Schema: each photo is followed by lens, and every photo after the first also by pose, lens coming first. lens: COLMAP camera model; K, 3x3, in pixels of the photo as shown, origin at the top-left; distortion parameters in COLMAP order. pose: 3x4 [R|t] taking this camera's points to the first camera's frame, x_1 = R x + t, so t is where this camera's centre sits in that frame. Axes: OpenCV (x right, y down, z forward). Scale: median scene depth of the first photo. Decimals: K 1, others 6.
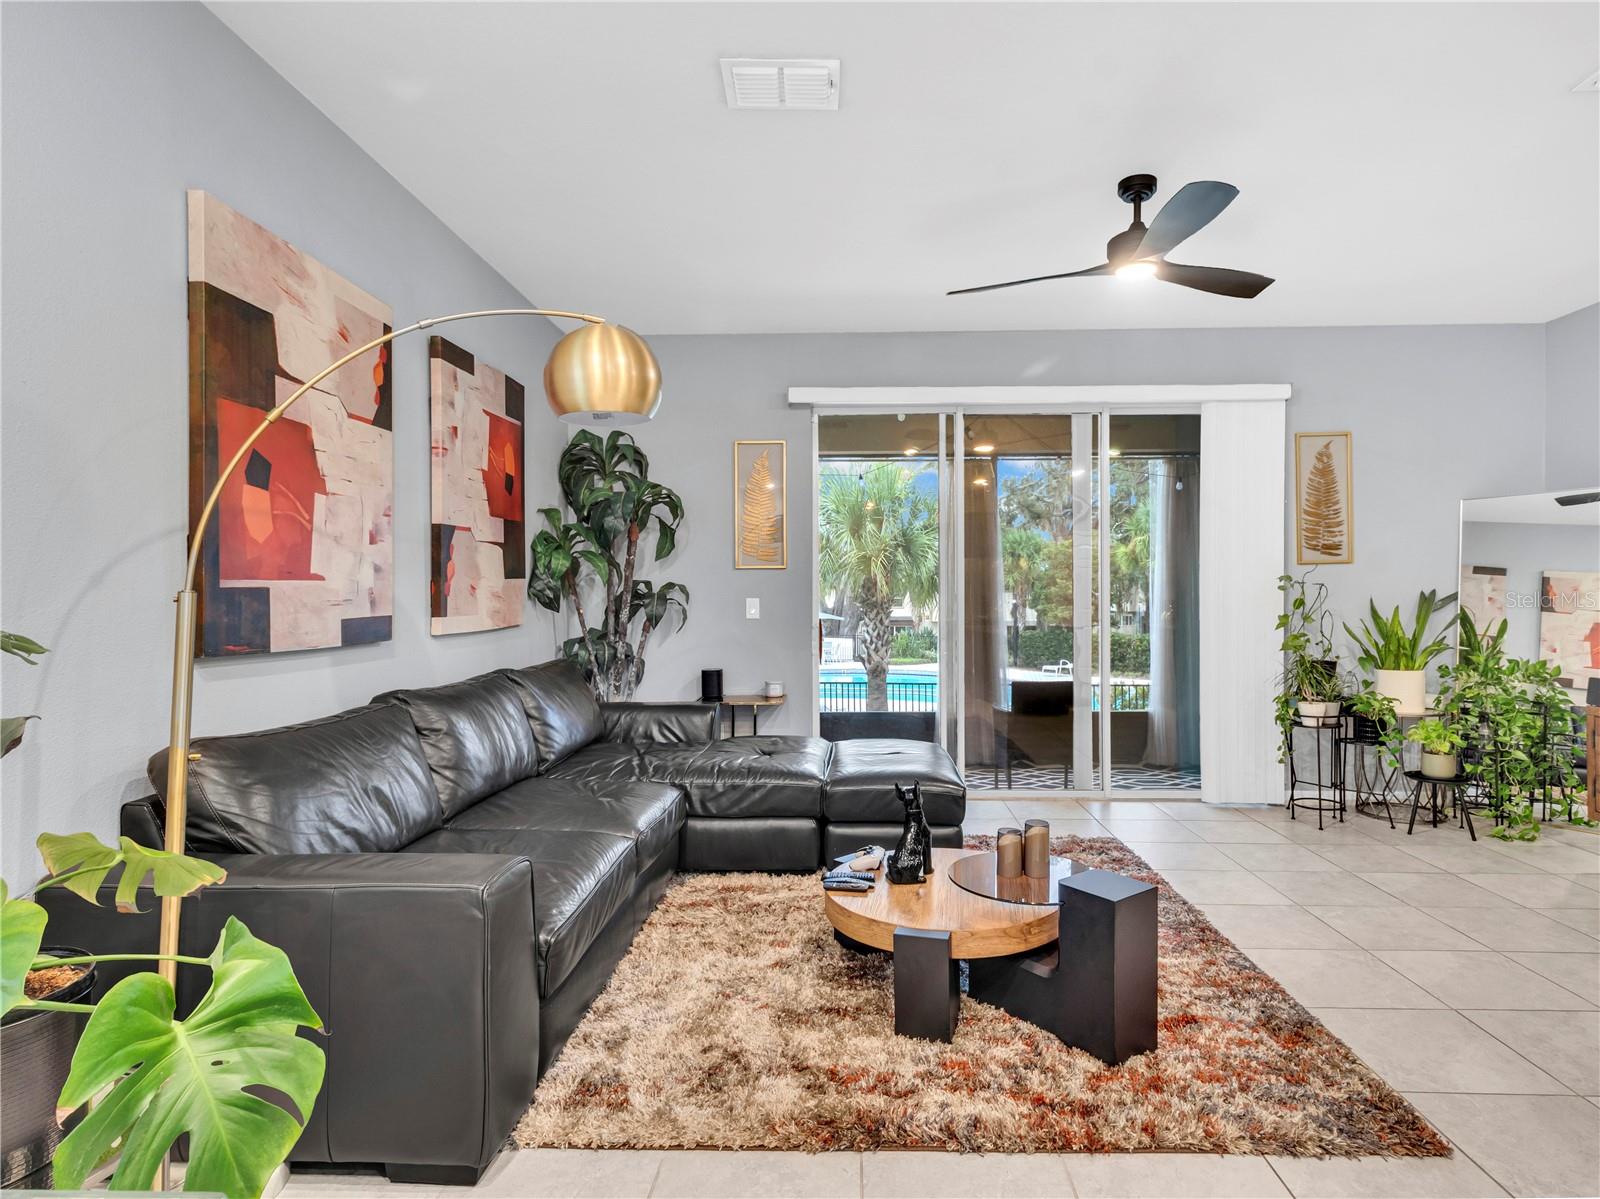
lens RADIAL K [[848.6, 0, 823.3], [0, 848.6, 596.8], [0, 0, 1]] dist [0.000416, -0.000652]
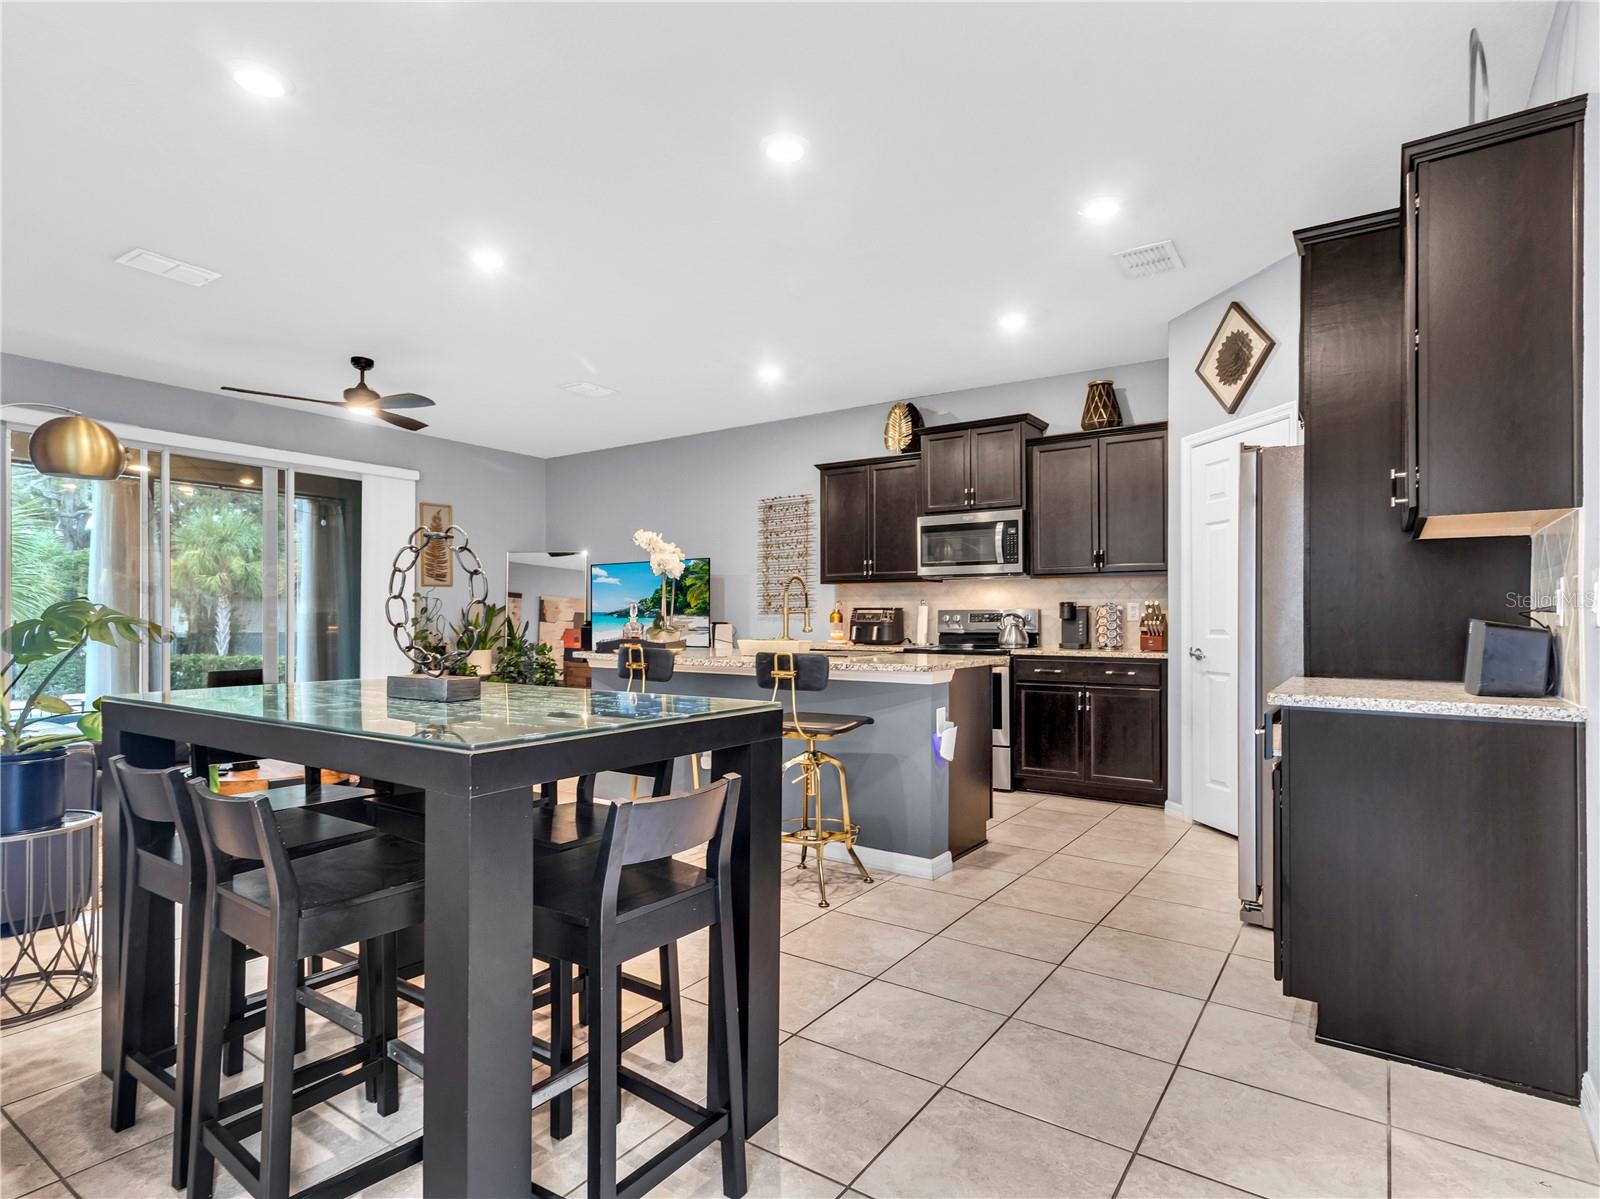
lens RADIAL K [[844.5, 0, 800.0], [0, 844.5, 609.7], [0, 0, 1]] dist [0.001342, 0.001263]
pose [[0.536152, 0.011125, 0.844048, -0.429031], [-0.003024, 0.999932, -0.011258, 0.023413], [-0.844116, 0.003483, 0.536149, -0.479164]]
